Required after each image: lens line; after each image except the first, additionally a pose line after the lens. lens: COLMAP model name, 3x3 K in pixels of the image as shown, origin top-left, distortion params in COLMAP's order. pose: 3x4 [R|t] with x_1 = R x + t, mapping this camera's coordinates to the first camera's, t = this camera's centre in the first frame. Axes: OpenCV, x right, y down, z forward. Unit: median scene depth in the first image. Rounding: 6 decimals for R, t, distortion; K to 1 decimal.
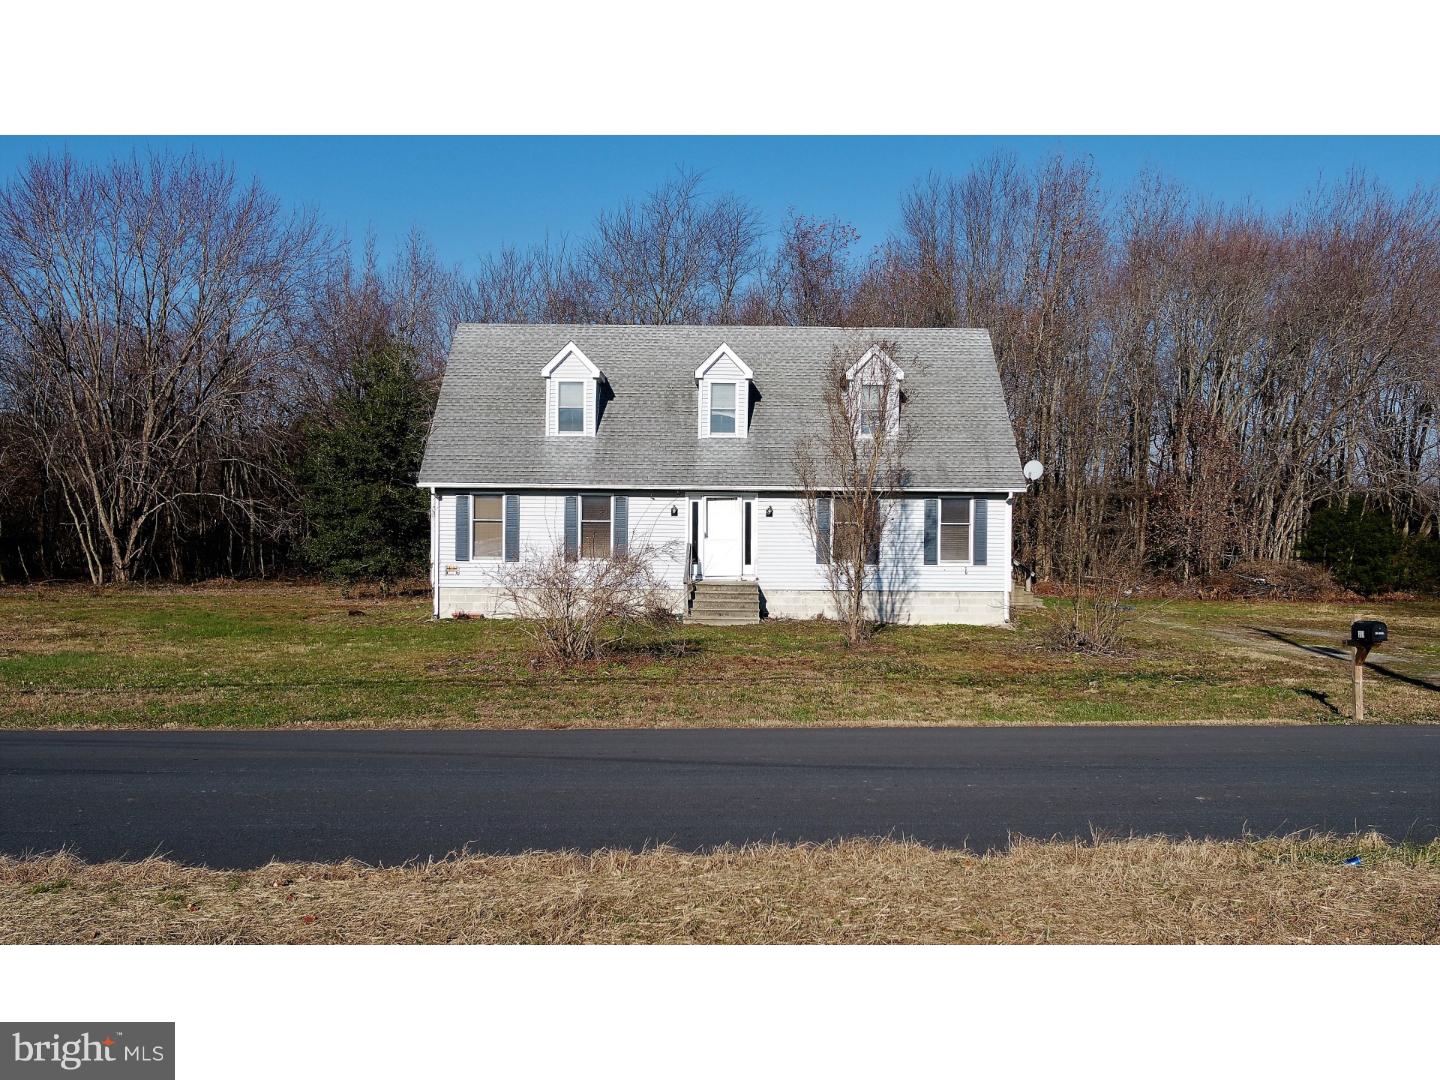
lens RADIAL K [[1238.9, 0, 717.1], [0, 1238.9, 541.8], [0, 0, 1]] dist [0.002525, -0.002452]
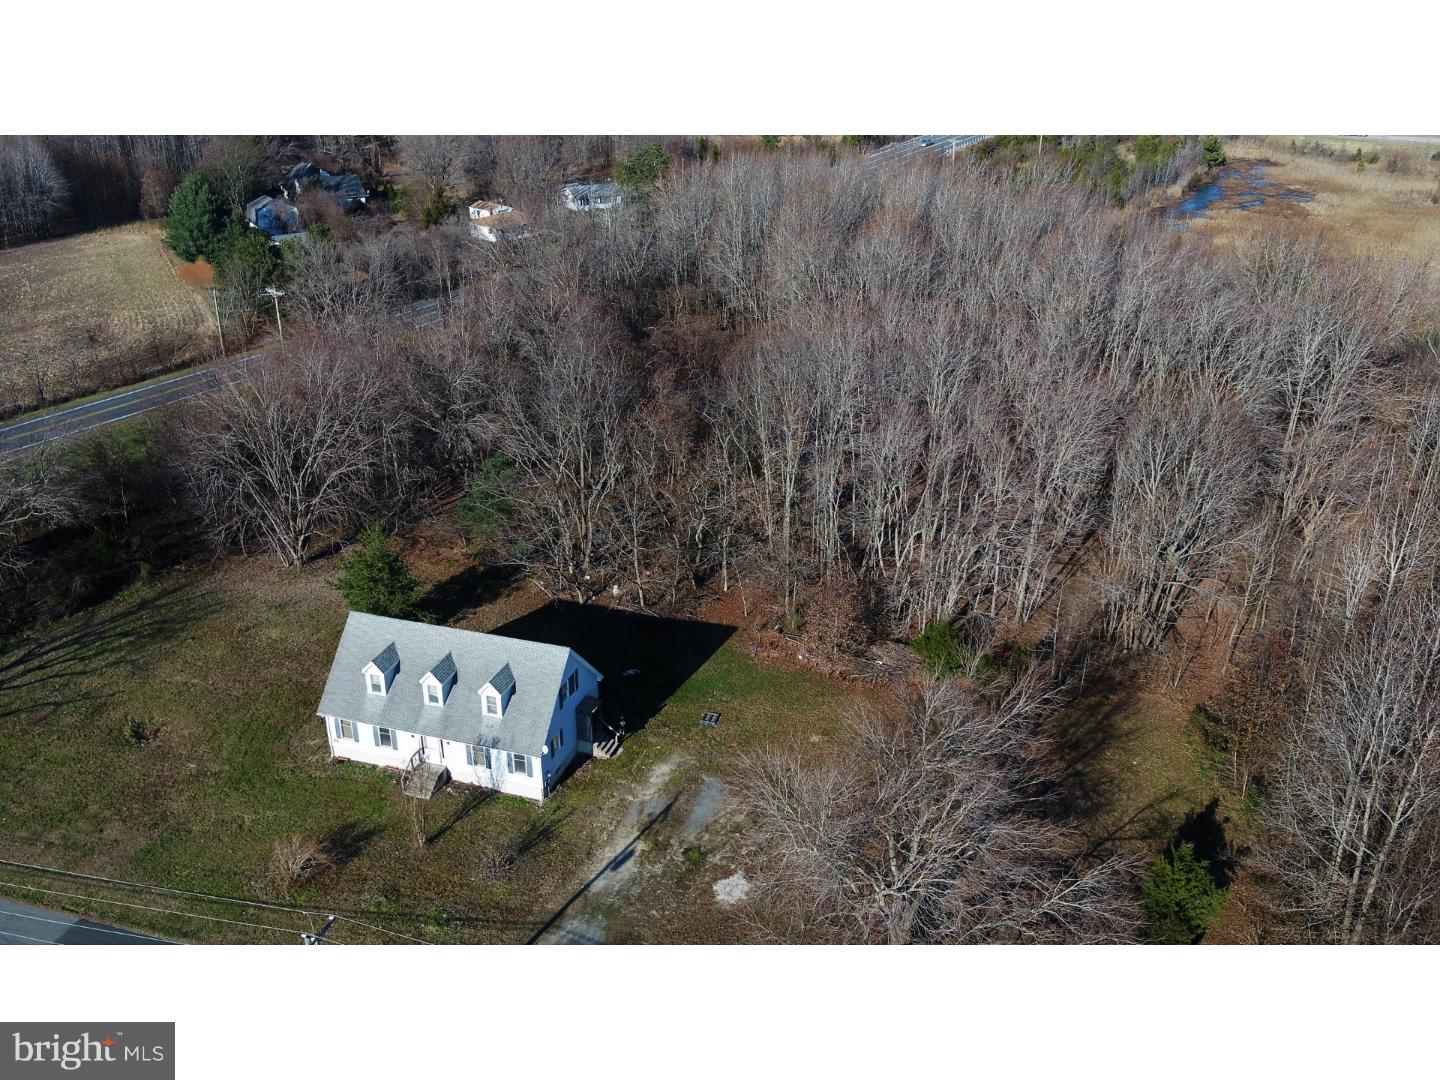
lens RADIAL K [[1238.9, 0, 730.4], [0, 1238.9, 542.5], [0, 0, 1]] dist [0.002525, -0.002452]
pose [[0.951809, 0.128482, -0.278481, 1.169741], [-0.004162, 0.913347, 0.407161, -1.344601], [0.306663, -0.386381, 0.869867, -0.753961]]
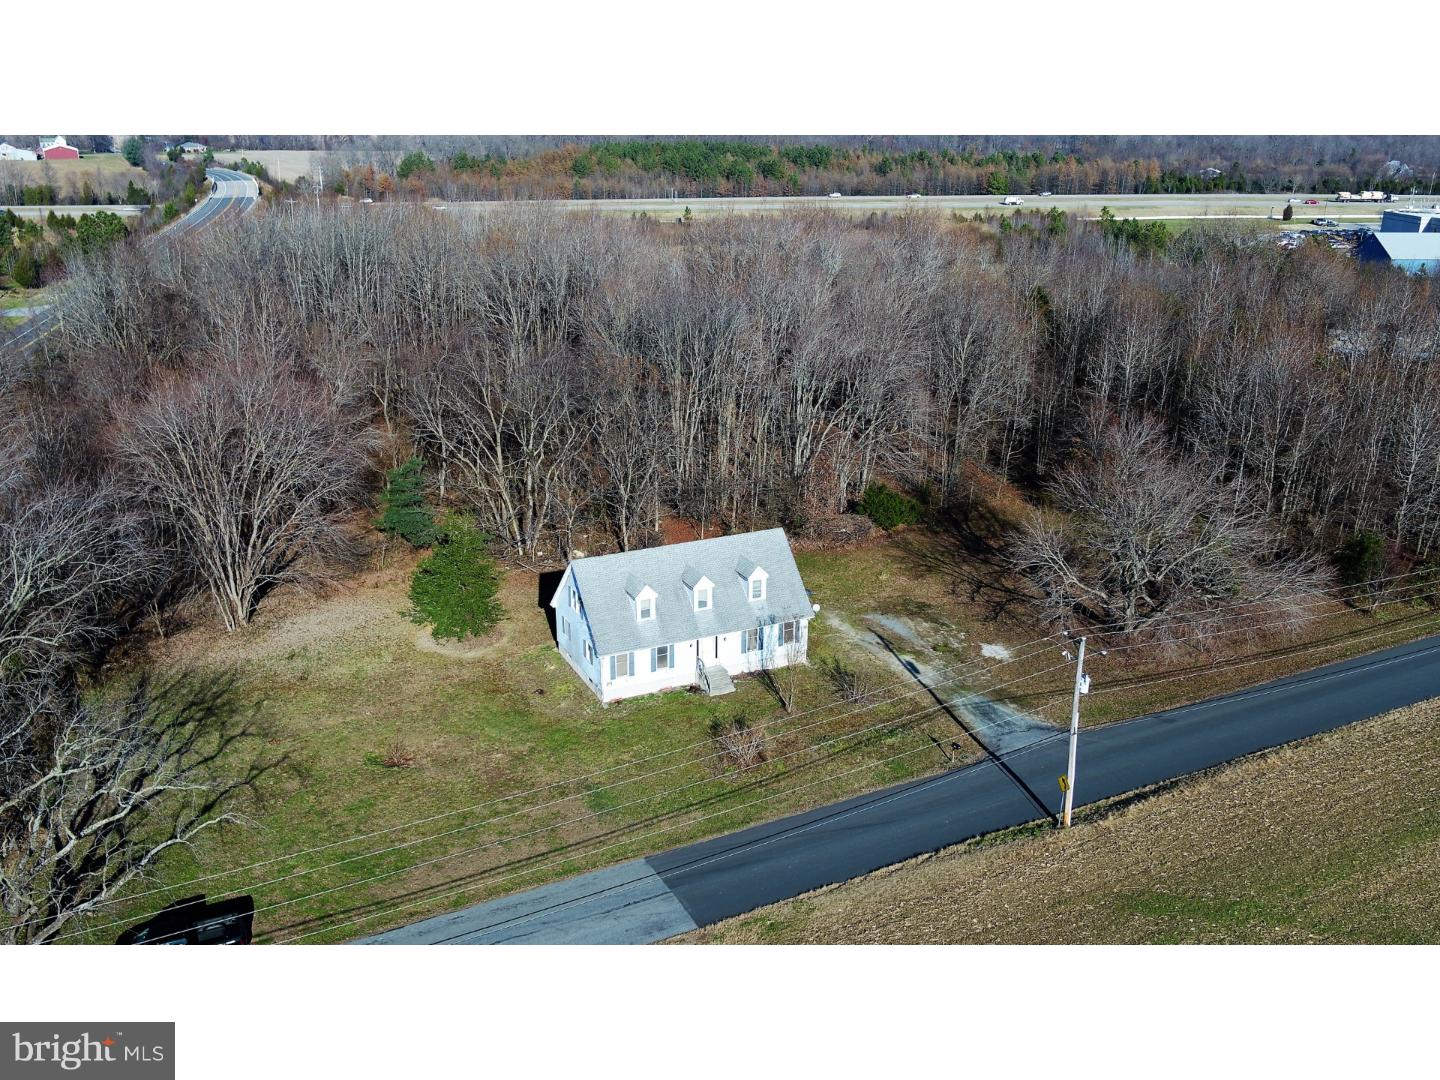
lens RADIAL K [[1238.9, 0, 722.0], [0, 1238.9, 542.9], [0, 0, 1]] dist [0.002525, -0.002452]
pose [[0.902285, -0.146022, 0.405659, -0.969455], [0.008081, 0.946461, 0.322716, -1.034654], [-0.431064, -0.287904, 0.855158, -1.124062]]
